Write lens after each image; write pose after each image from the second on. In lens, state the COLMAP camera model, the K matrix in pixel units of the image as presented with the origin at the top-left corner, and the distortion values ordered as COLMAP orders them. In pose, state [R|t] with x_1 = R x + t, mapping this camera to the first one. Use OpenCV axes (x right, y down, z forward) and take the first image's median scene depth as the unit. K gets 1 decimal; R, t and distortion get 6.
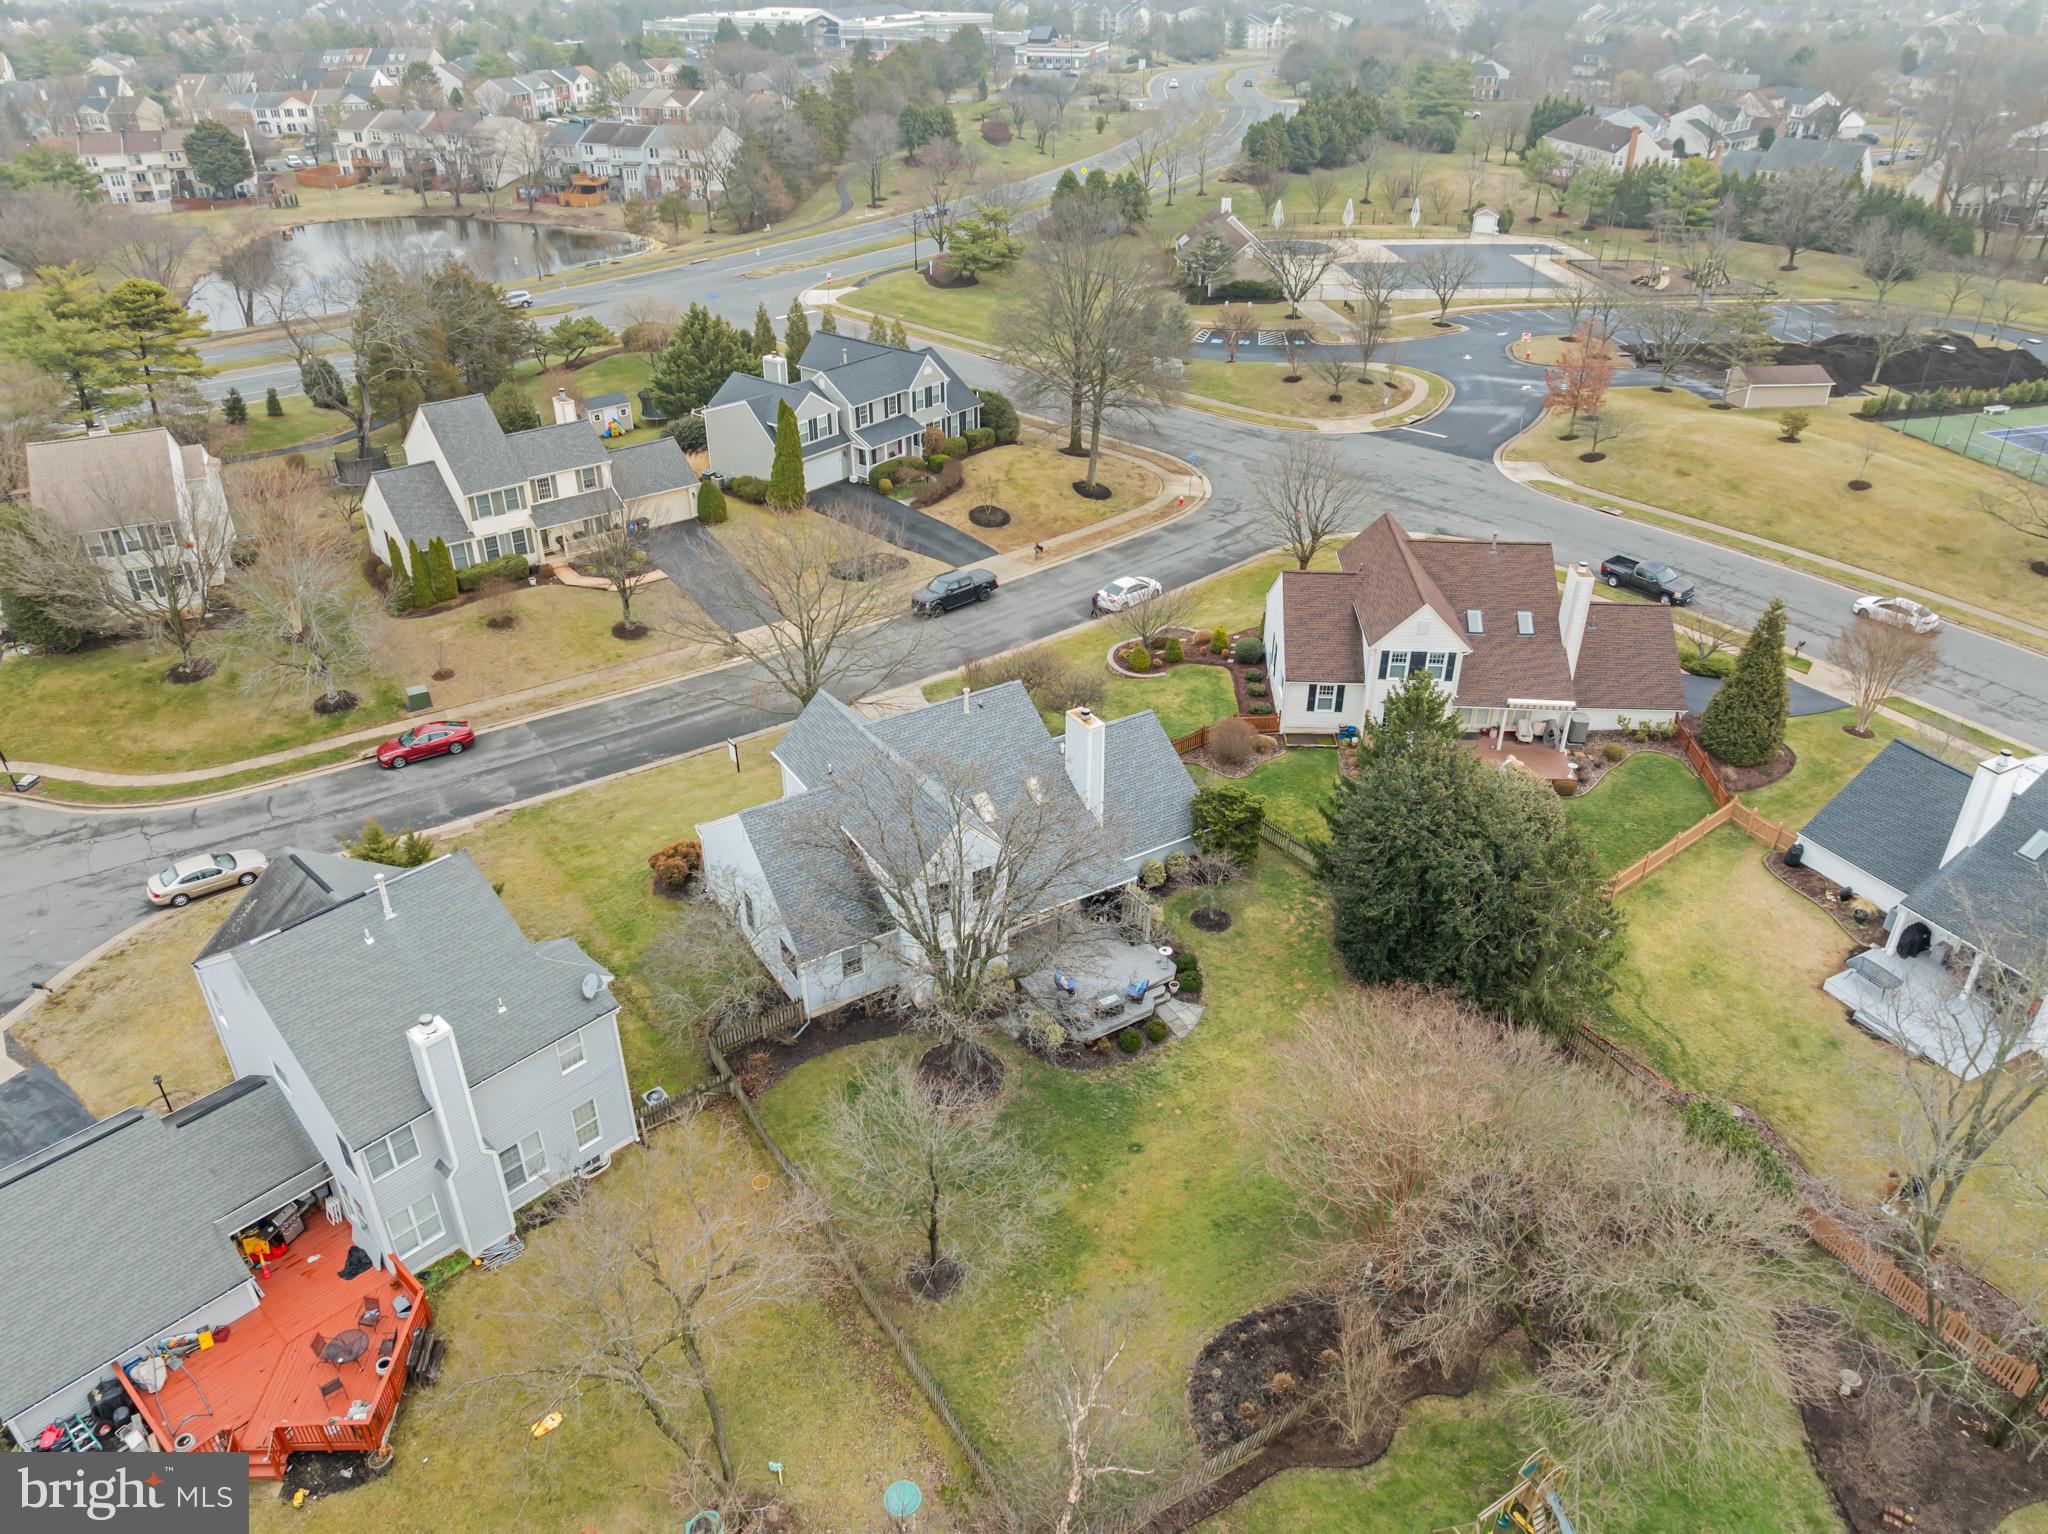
lens RADIAL K [[1441.5, 0, 1024.0], [0, 1441.5, 767.0], [0, 0, 1]] dist [-0.046950, 0.016245]
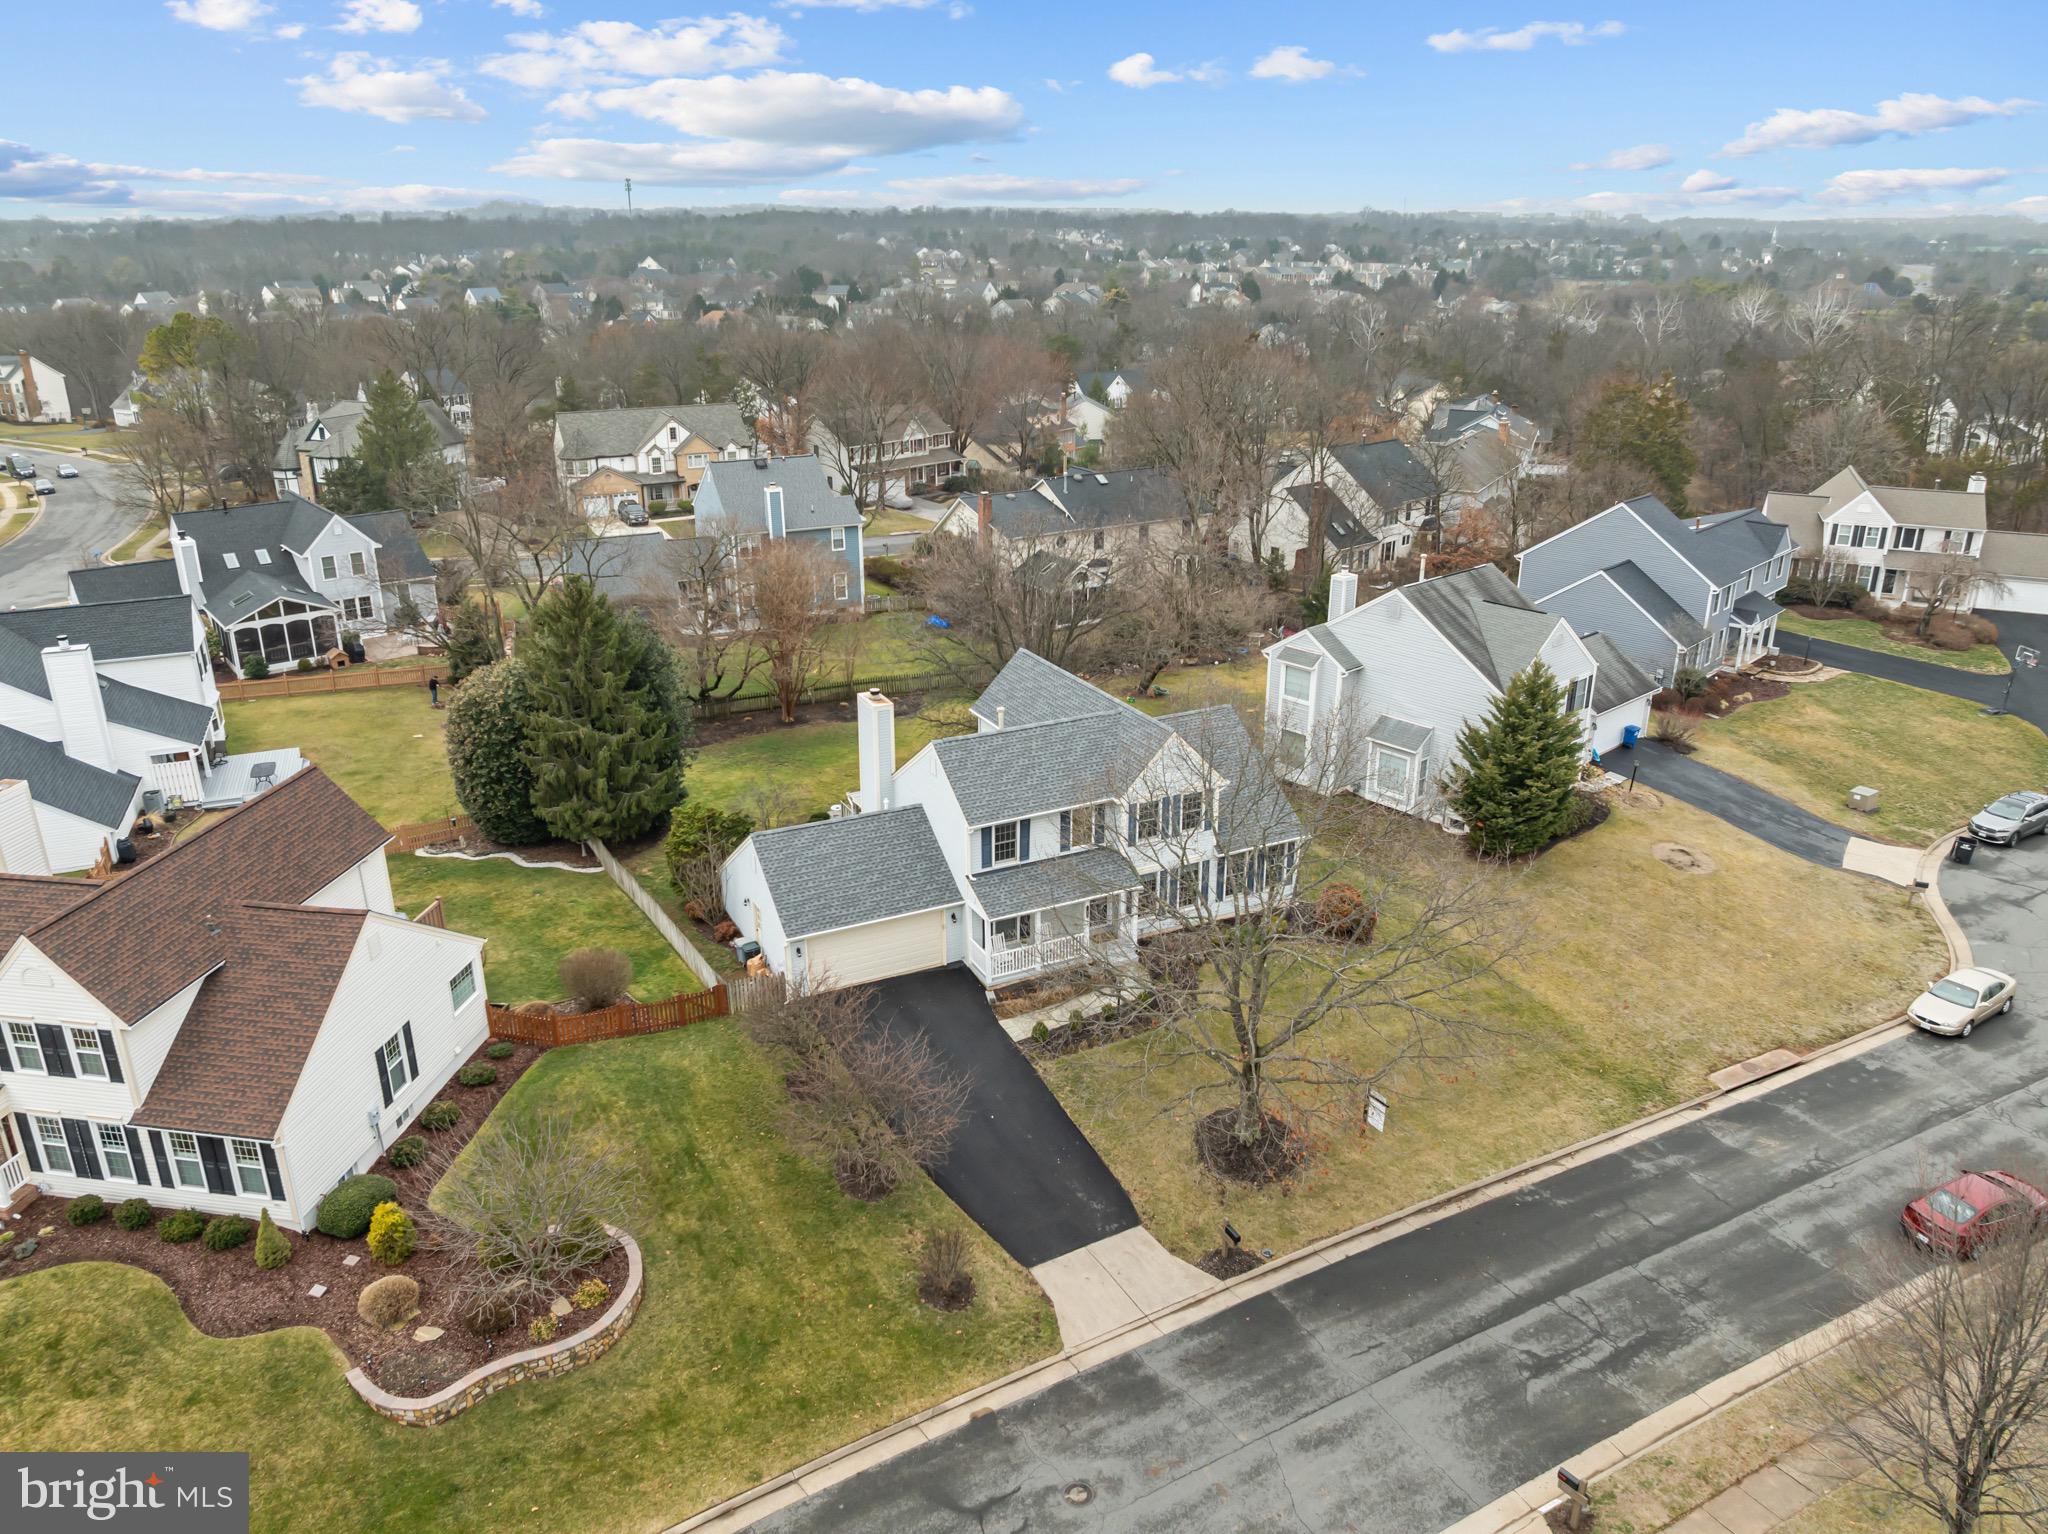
lens RADIAL K [[1441.5, 0, 1024.0], [0, 1441.5, 767.0], [0, 0, 1]] dist [-0.046950, 0.016245]
pose [[-0.996317, -0.030151, 0.080272, -0.090630], [0.043598, 0.627977, 0.777009, -0.510332], [-0.073837, 0.777647, -0.624350, 1.140632]]
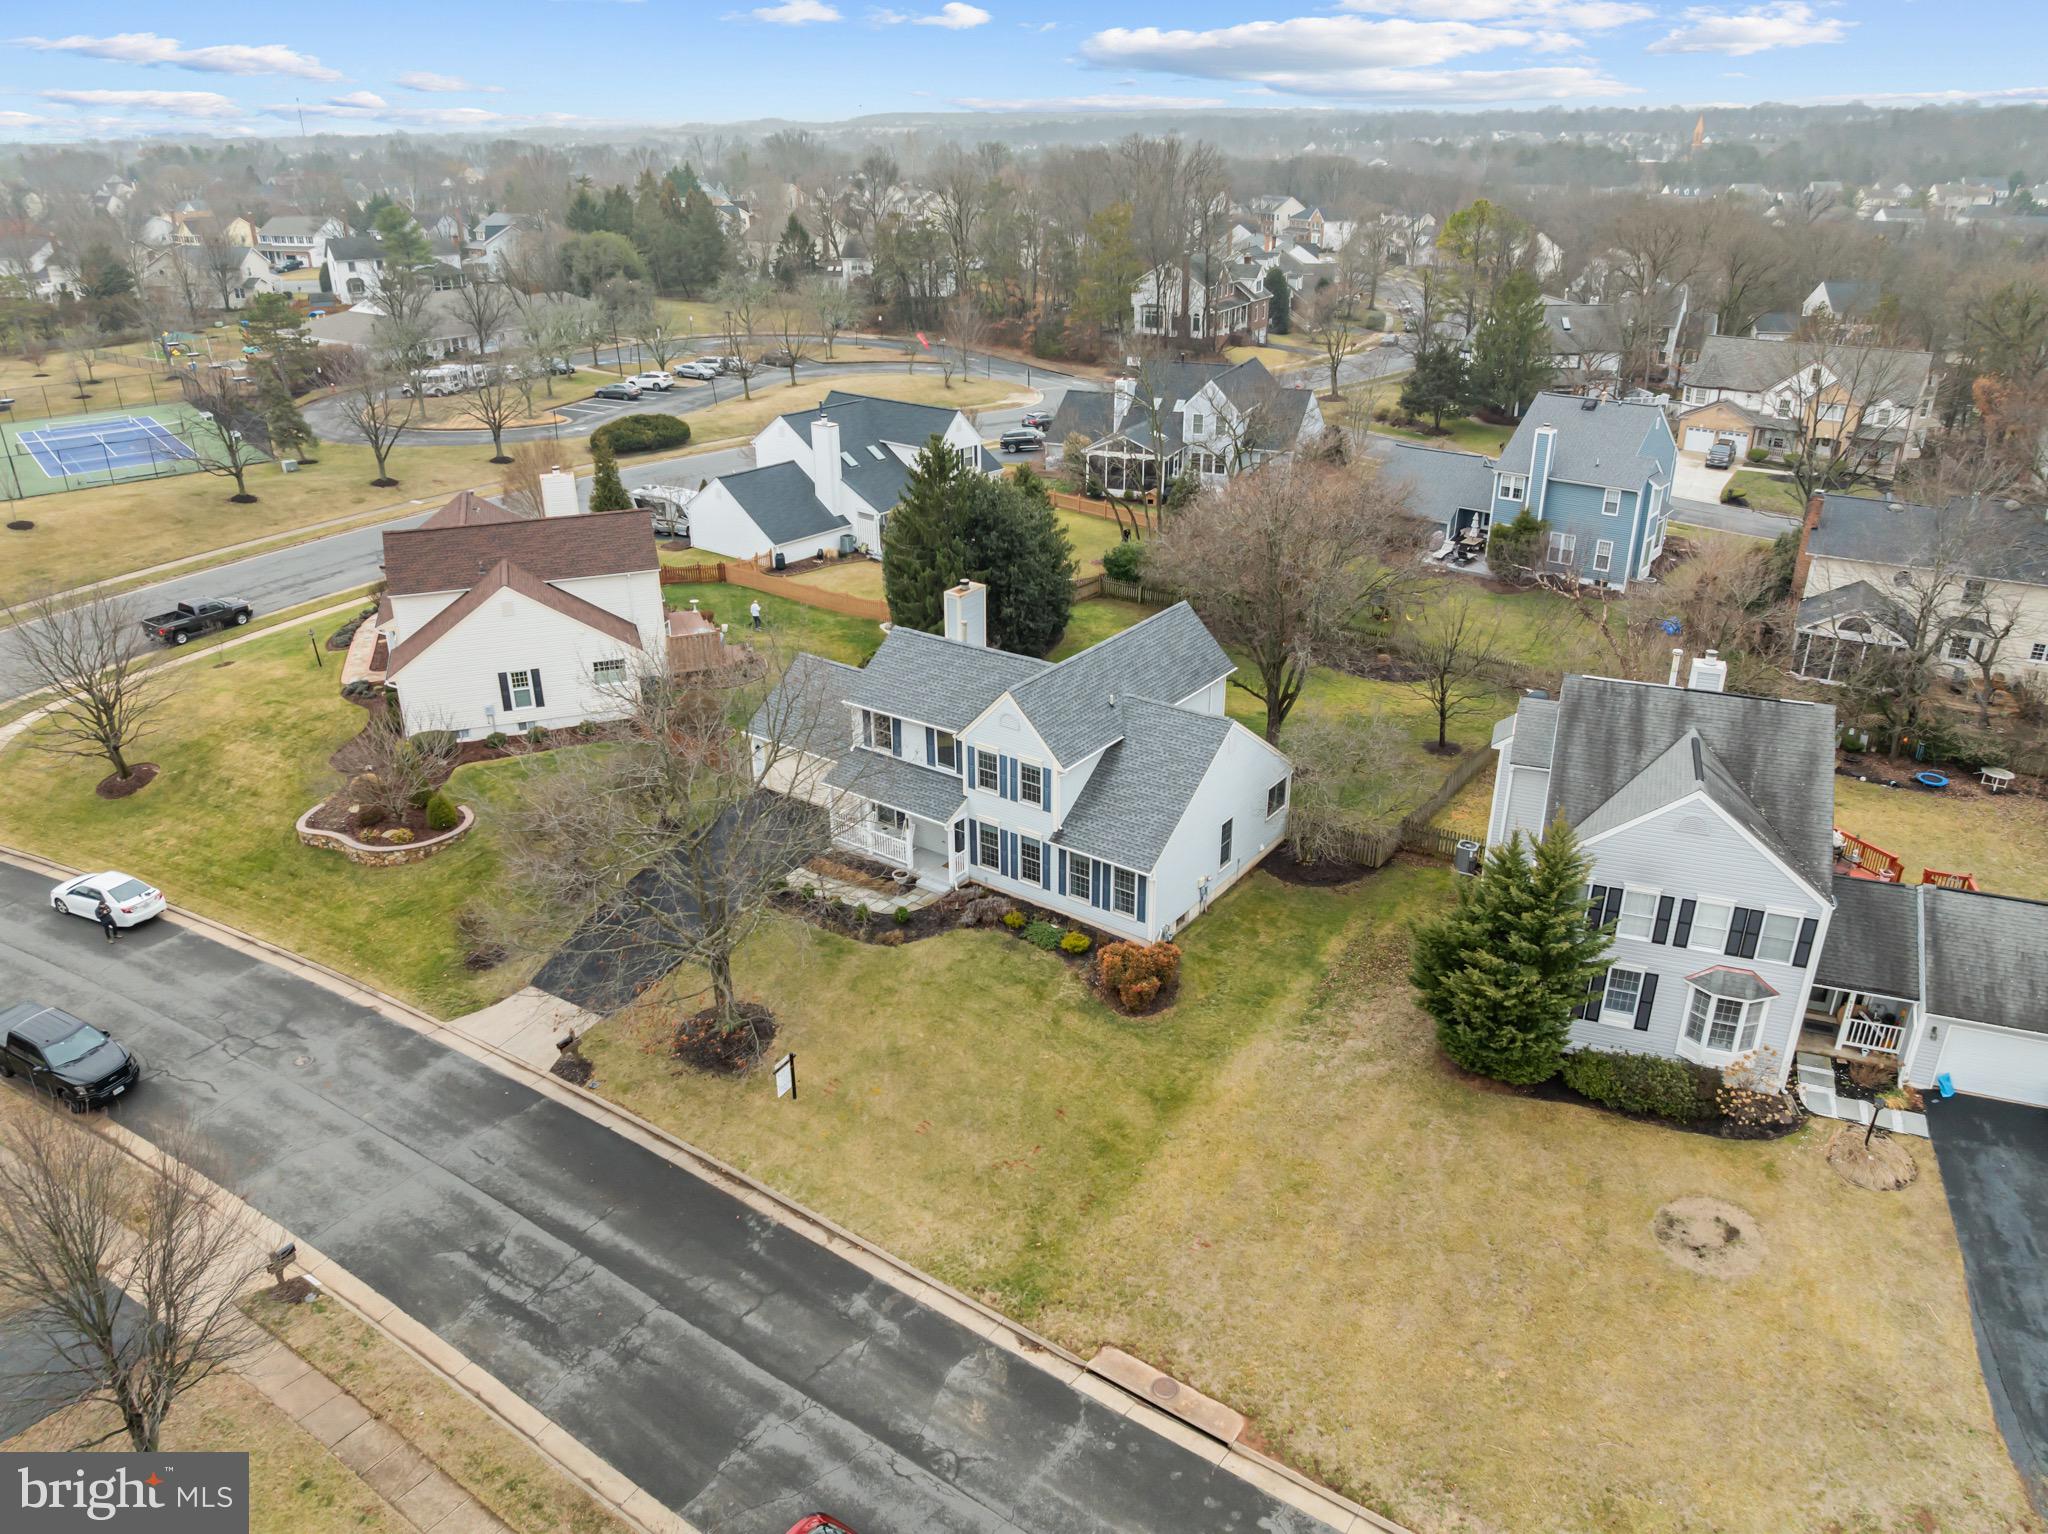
lens RADIAL K [[1441.5, 0, 1024.0], [0, 1441.5, 767.0], [0, 0, 1]] dist [-0.046950, 0.016245]
pose [[-0.382409, -0.379520, 0.842454, -0.615944], [0.474491, 0.701695, 0.531491, -0.327426], [-0.792857, 0.602984, -0.088256, 0.805823]]
